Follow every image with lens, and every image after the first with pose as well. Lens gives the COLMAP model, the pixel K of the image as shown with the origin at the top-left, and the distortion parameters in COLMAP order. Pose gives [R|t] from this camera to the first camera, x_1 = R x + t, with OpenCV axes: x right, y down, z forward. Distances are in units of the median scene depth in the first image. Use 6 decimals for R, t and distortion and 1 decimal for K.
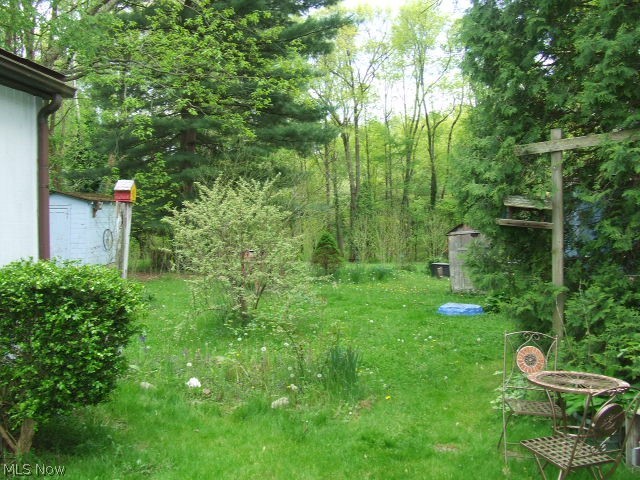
lens RADIAL K [[700.4, 0, 320.0], [0, 700.4, 231.5], [0, 0, 1]] dist [-0.095986, 0.126830]
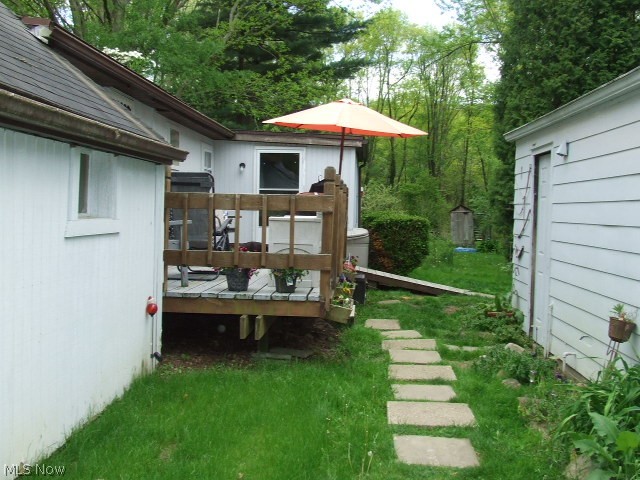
lens RADIAL K [[700.4, 0, 320.0], [0, 700.4, 231.5], [0, 0, 1]] dist [-0.095986, 0.126830]
pose [[0.994879, 0.029591, 0.096649, -0.067560], [-0.033083, 0.998849, 0.034727, 0.000430], [-0.095510, -0.037746, 0.994713, -0.156909]]
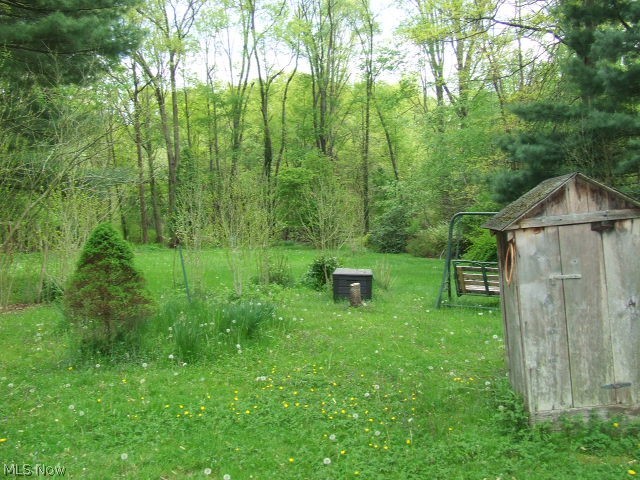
lens RADIAL K [[700.4, 0, 320.0], [0, 700.4, 231.5], [0, 0, 1]] dist [-0.095986, 0.126830]
pose [[0.967170, -0.036085, 0.251554, 0.007002], [0.027123, 0.998871, 0.039002, -0.001574], [-0.252678, -0.030899, 0.967057, 0.158921]]
